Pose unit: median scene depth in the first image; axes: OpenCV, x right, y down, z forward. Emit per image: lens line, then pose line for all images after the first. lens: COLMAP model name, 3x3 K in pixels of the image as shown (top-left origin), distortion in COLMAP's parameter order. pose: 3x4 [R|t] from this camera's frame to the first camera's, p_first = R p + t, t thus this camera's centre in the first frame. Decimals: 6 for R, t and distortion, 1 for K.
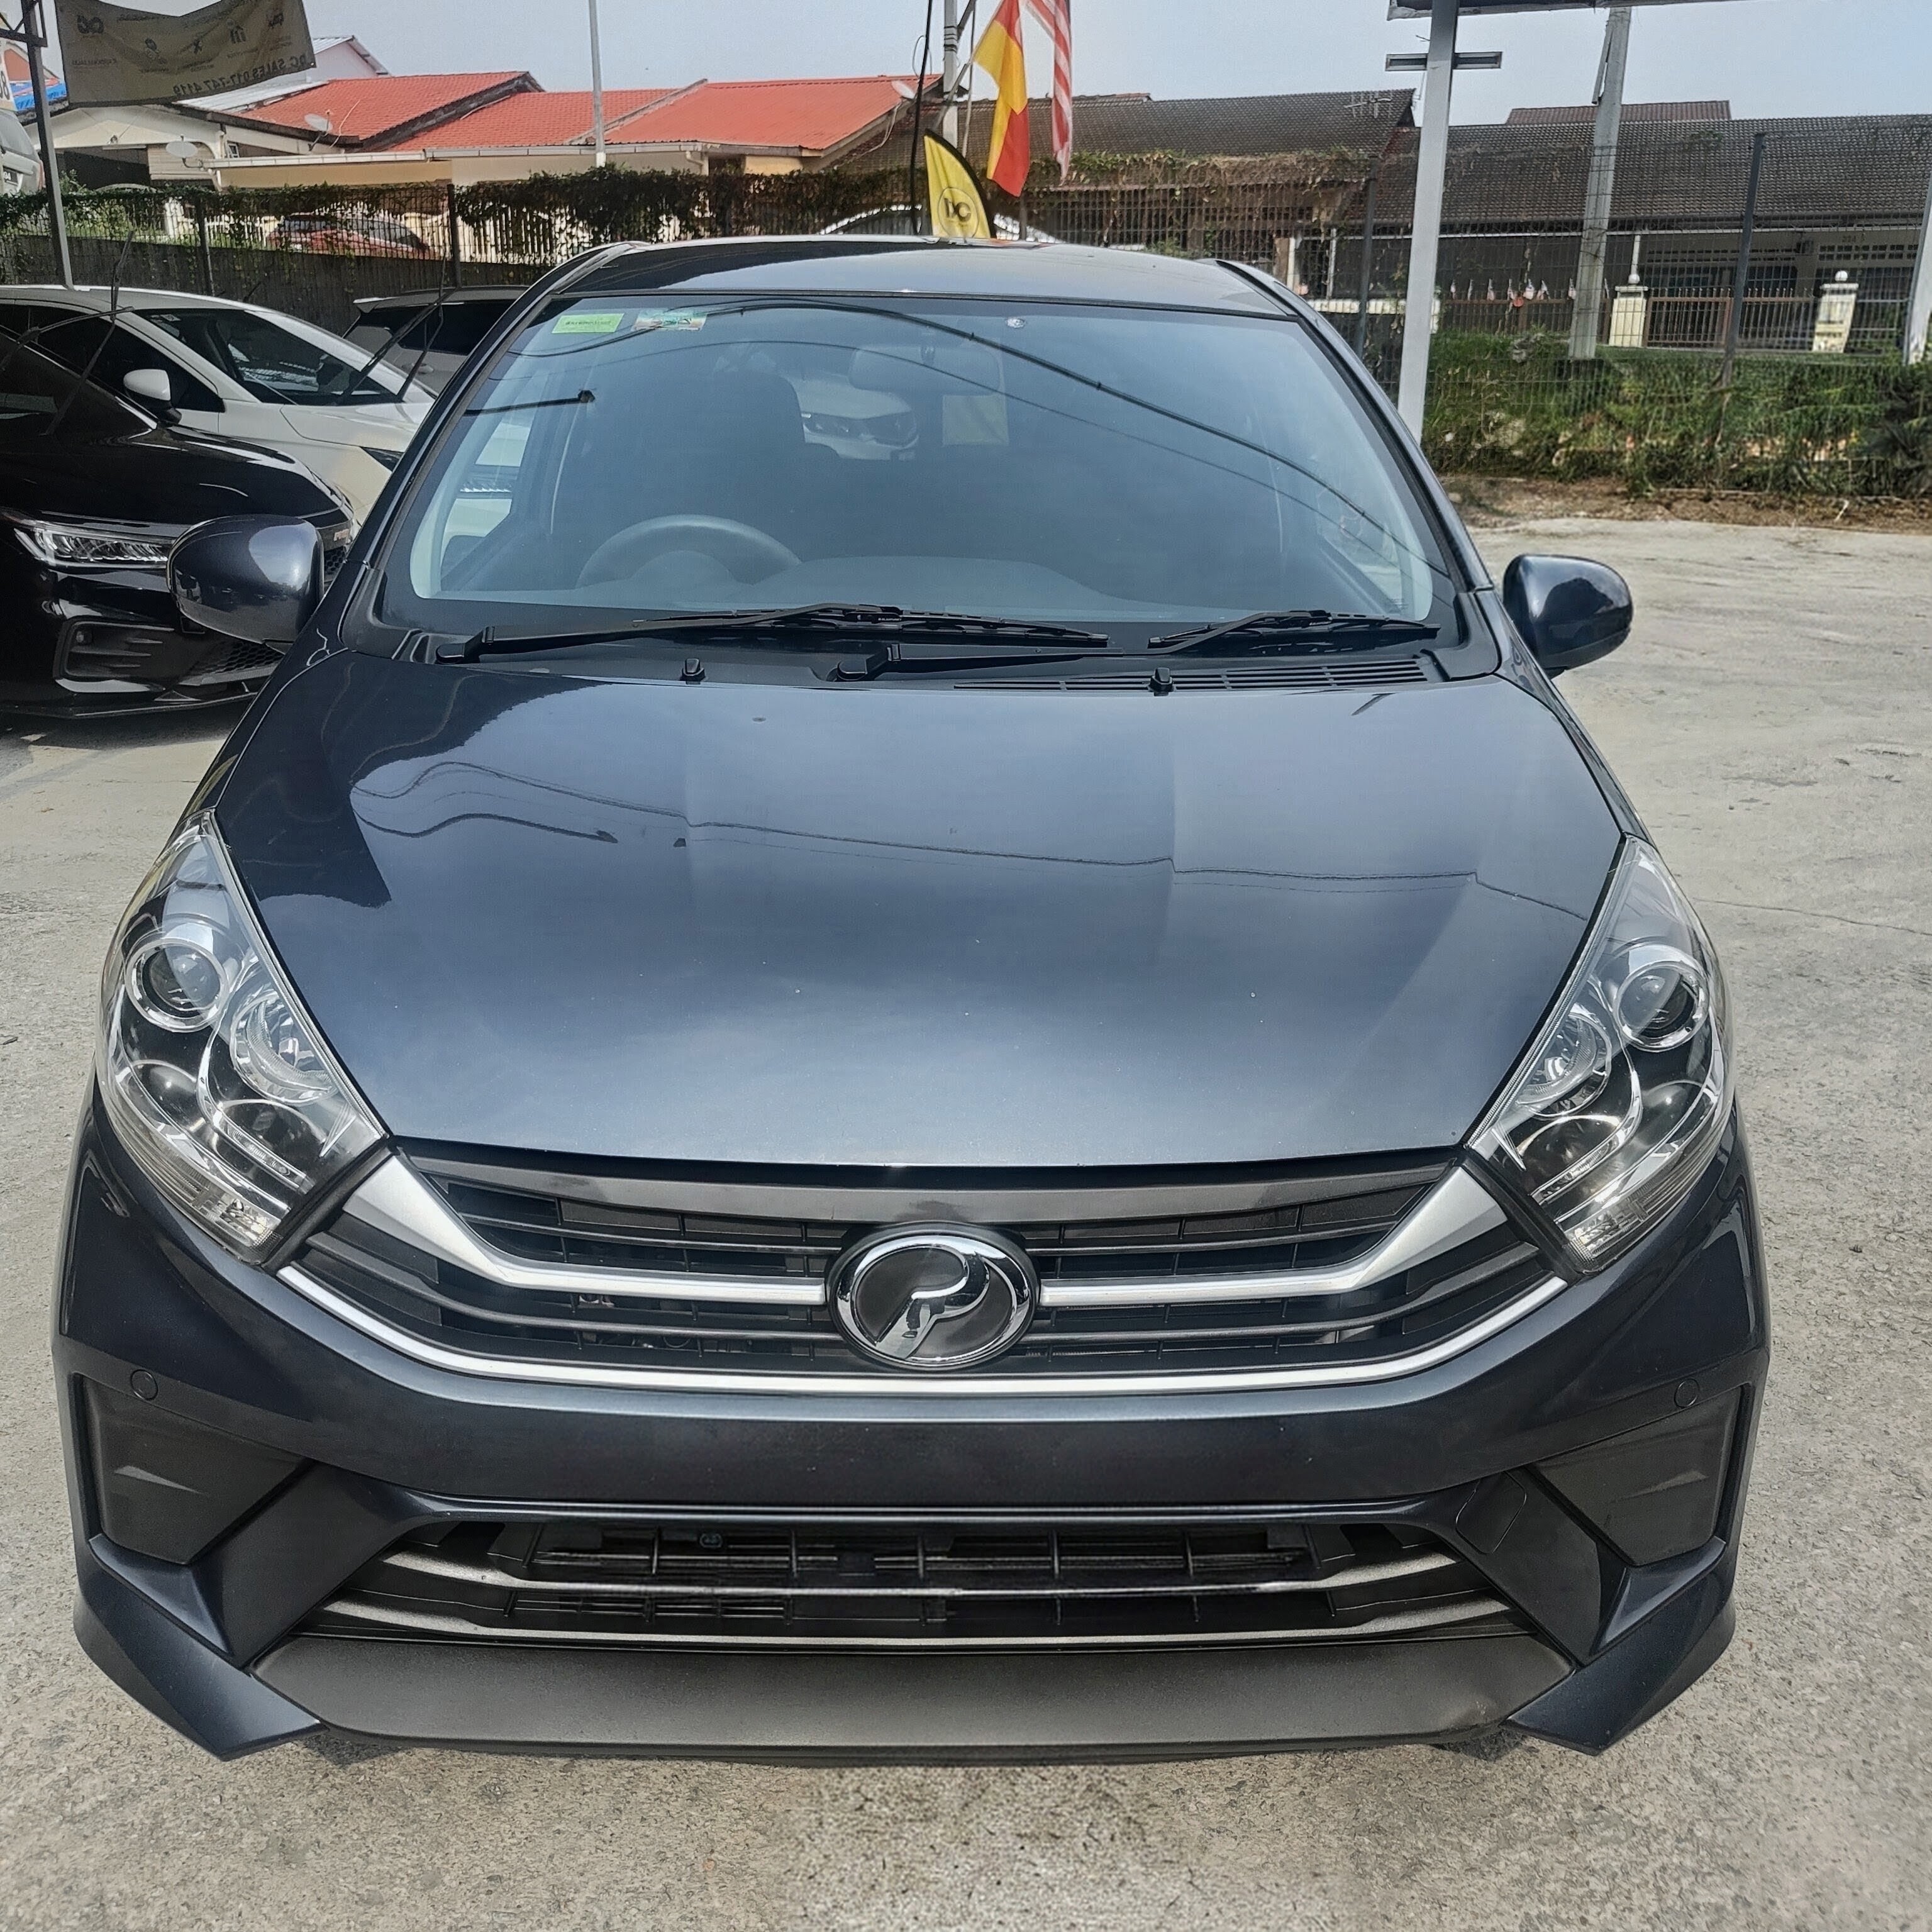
lens RADIAL K [[1809.6, 0, 960.4], [0, 1809.6, 949.1], [0, 0, 1]] dist [0.002361, 0.000000]
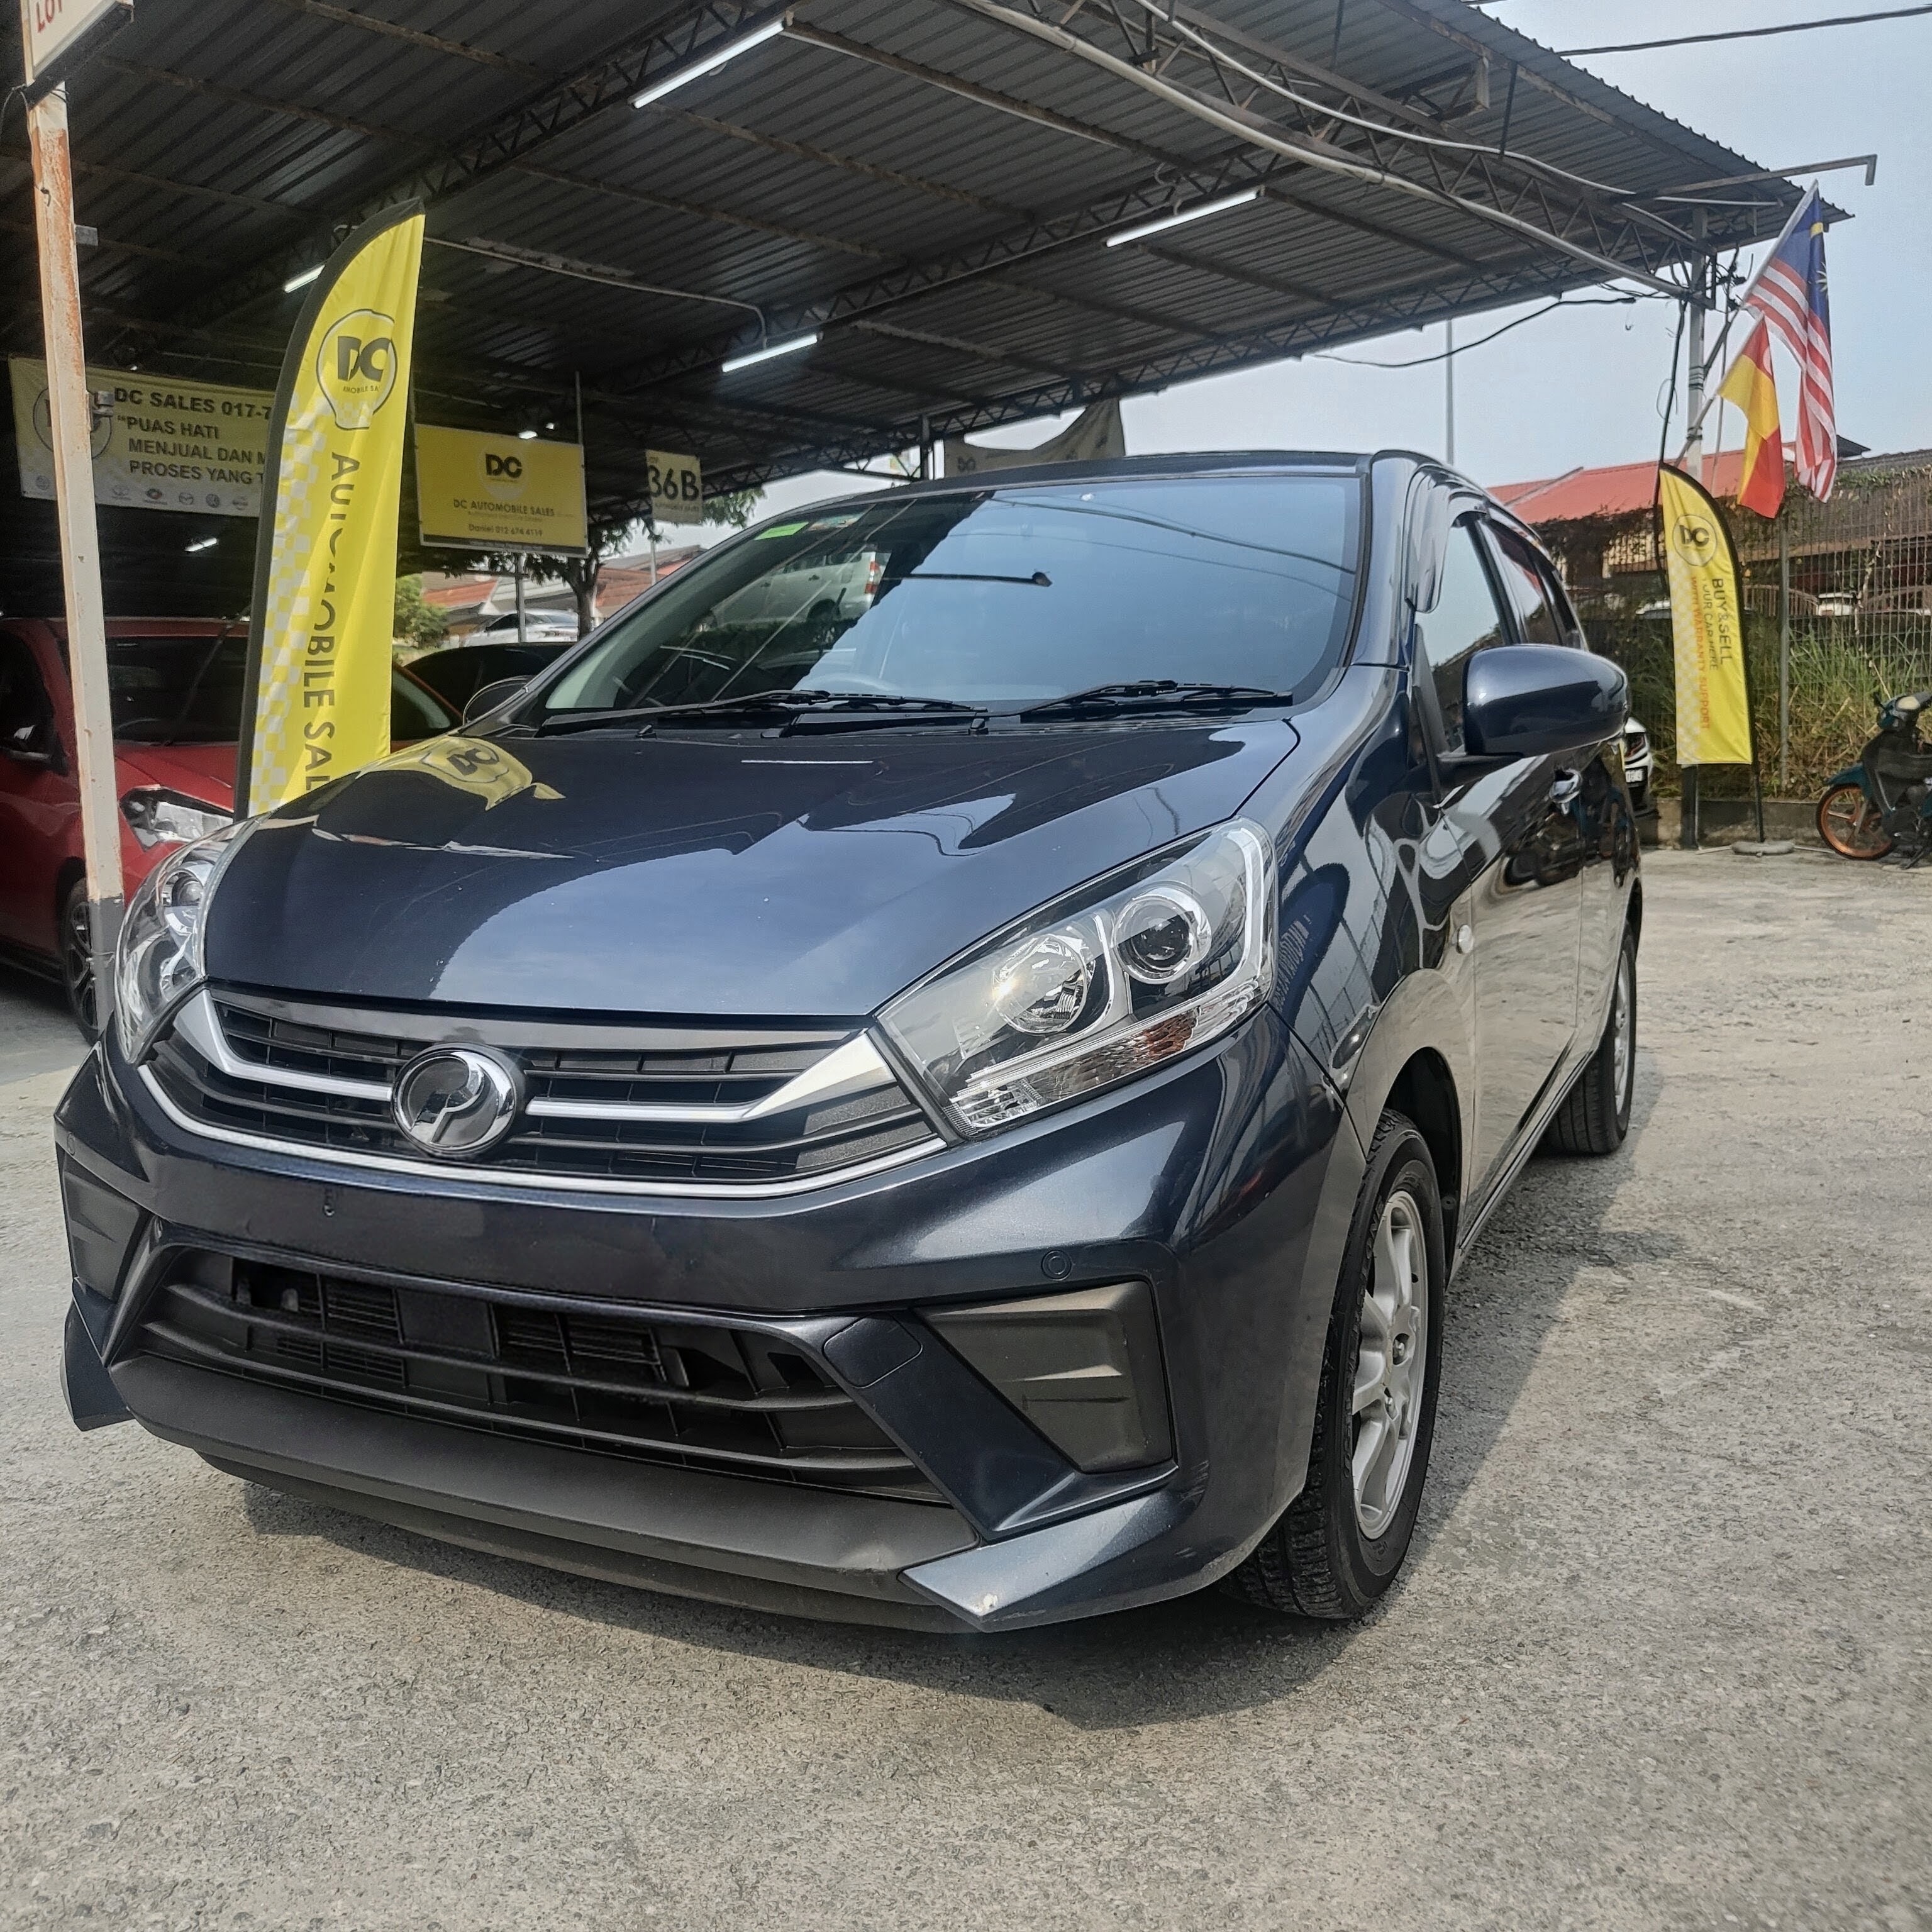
lens RADIAL K [[1809.6, 0, 964.9], [0, 1809.6, 954.4], [0, 0, 1]] dist [0.002361, 0.000000]
pose [[0.885939, 0.016193, -0.463520, 0.607520], [-0.108756, 0.978780, -0.173675, 0.185050], [0.450871, 0.204275, 0.868900, 0.011741]]
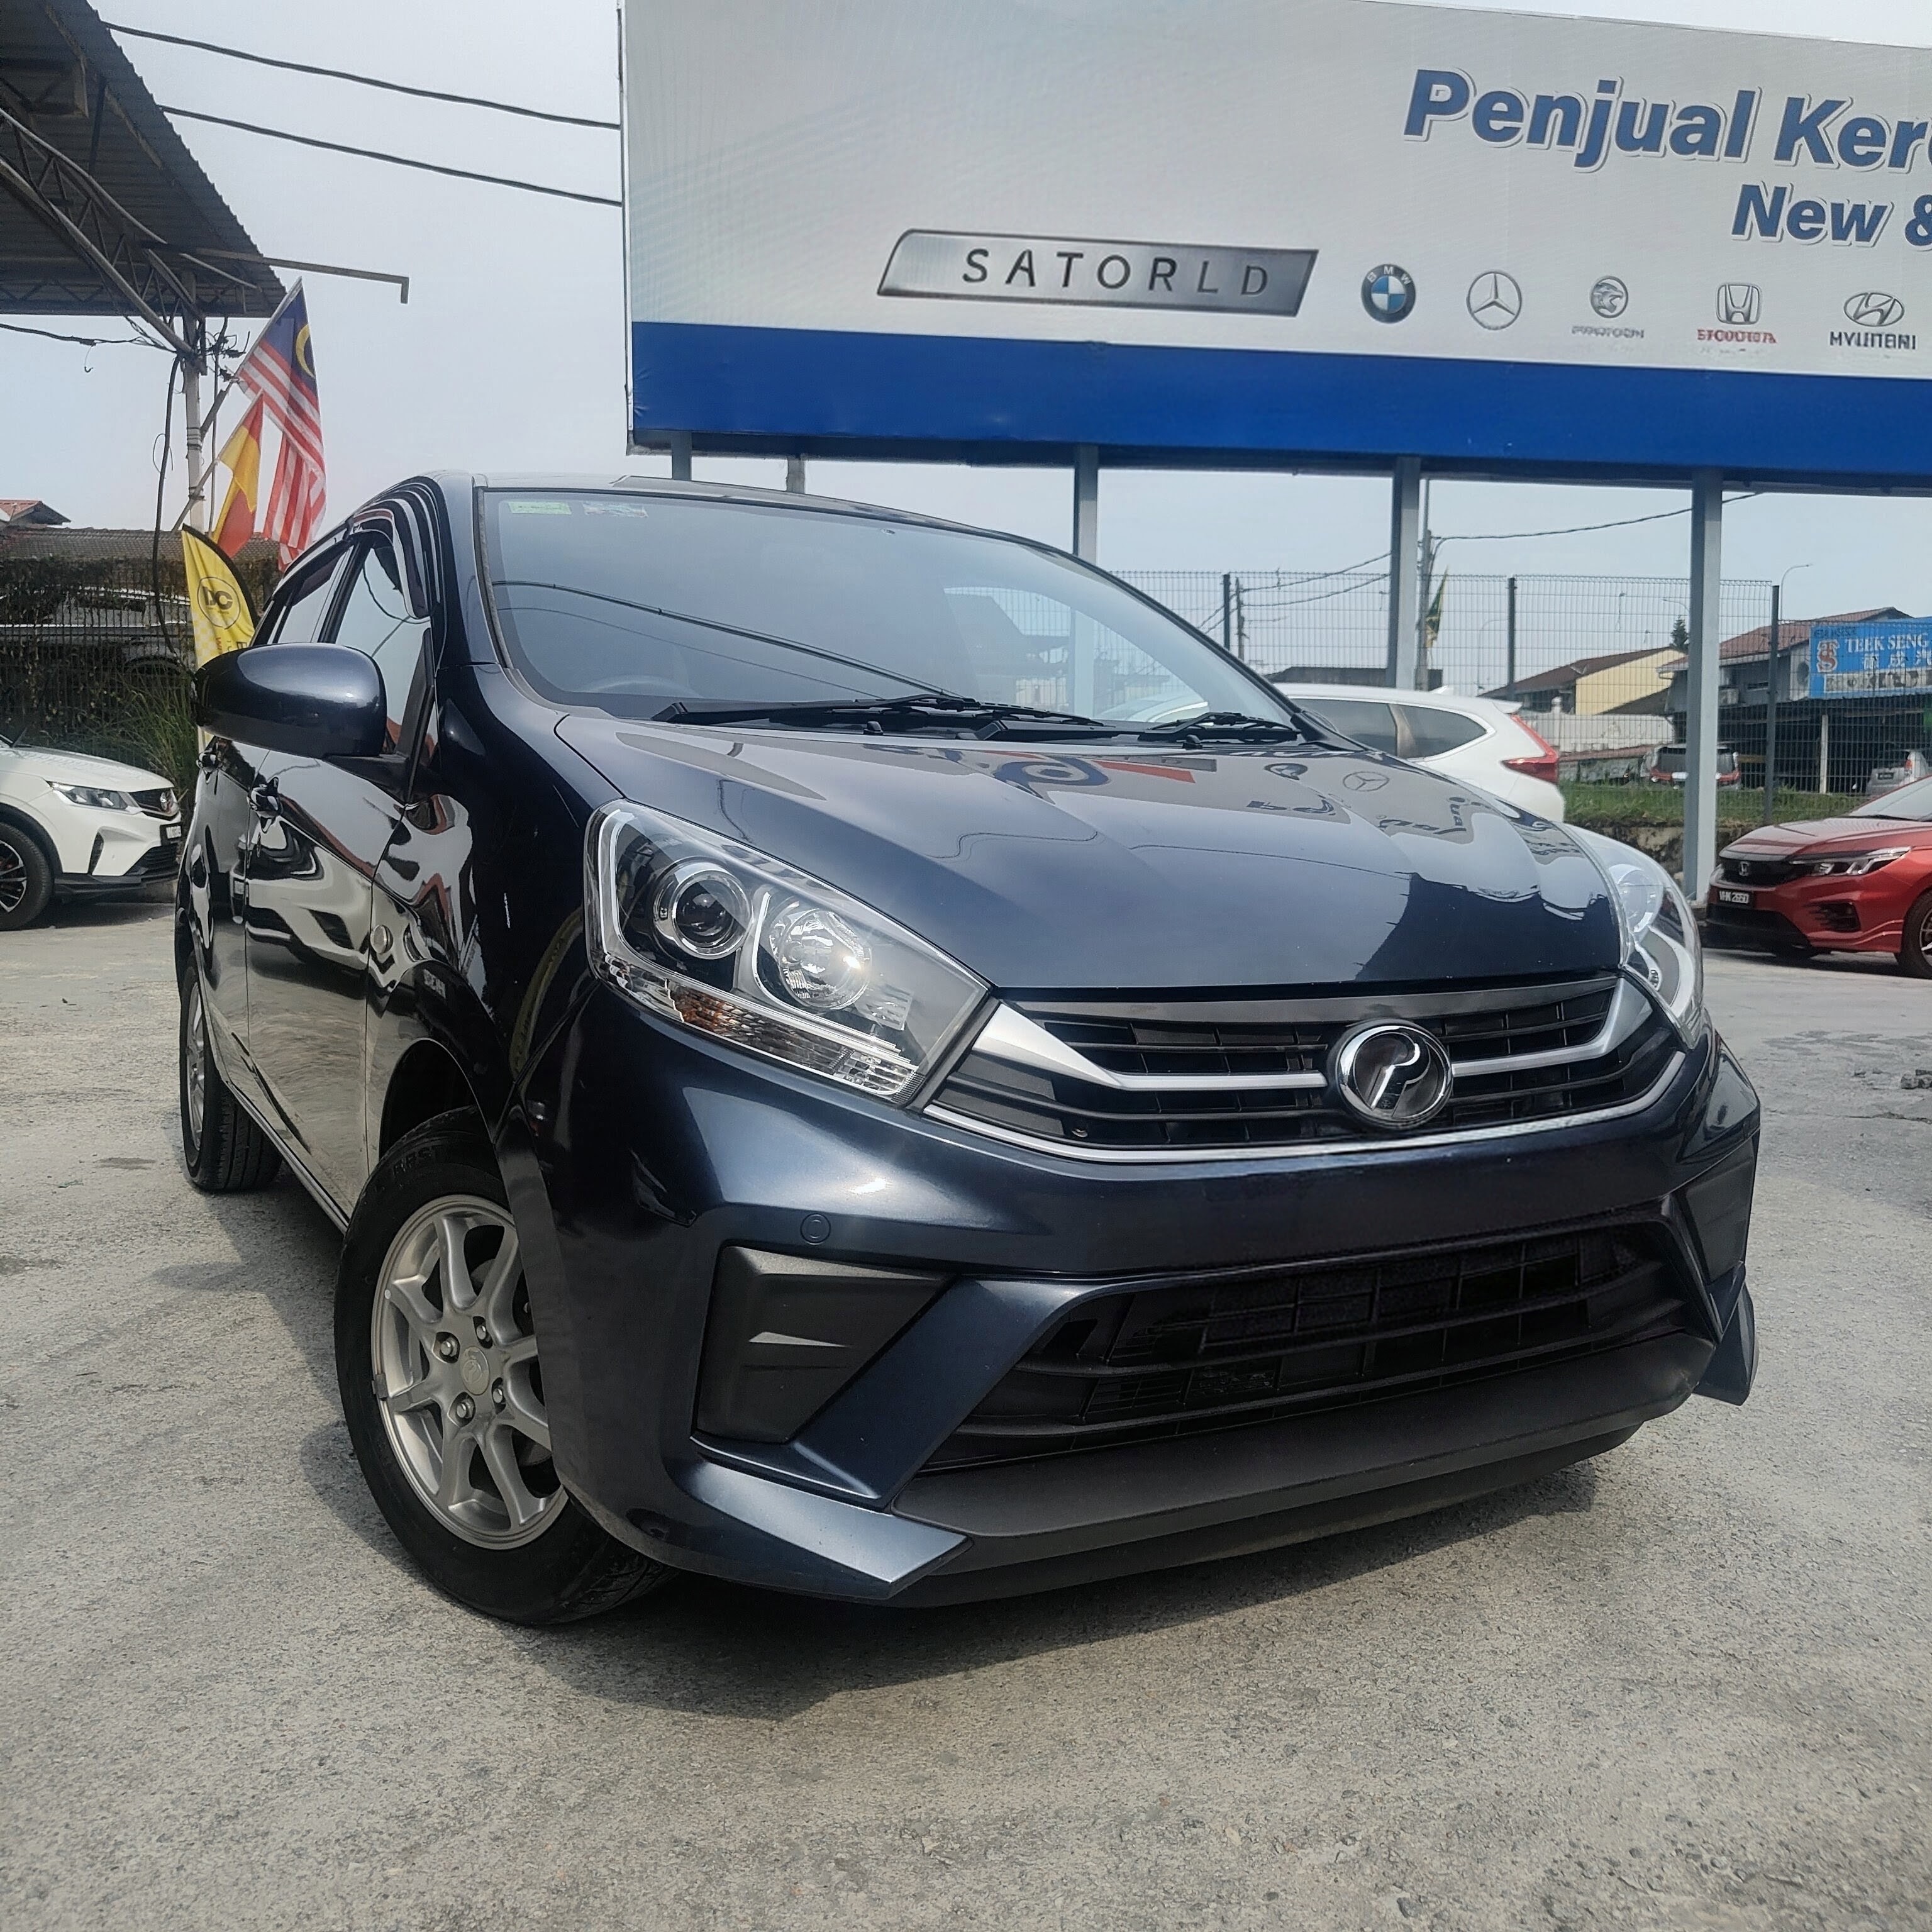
lens RADIAL K [[1809.6, 0, 984.7], [0, 1809.6, 977.5], [0, 0, 1]] dist [0.002361, 0.000000]
pose [[0.881713, -0.052096, 0.468901, -0.602655], [0.152584, 0.971958, -0.178929, 0.211896], [-0.446430, 0.229311, 0.864937, -0.020103]]
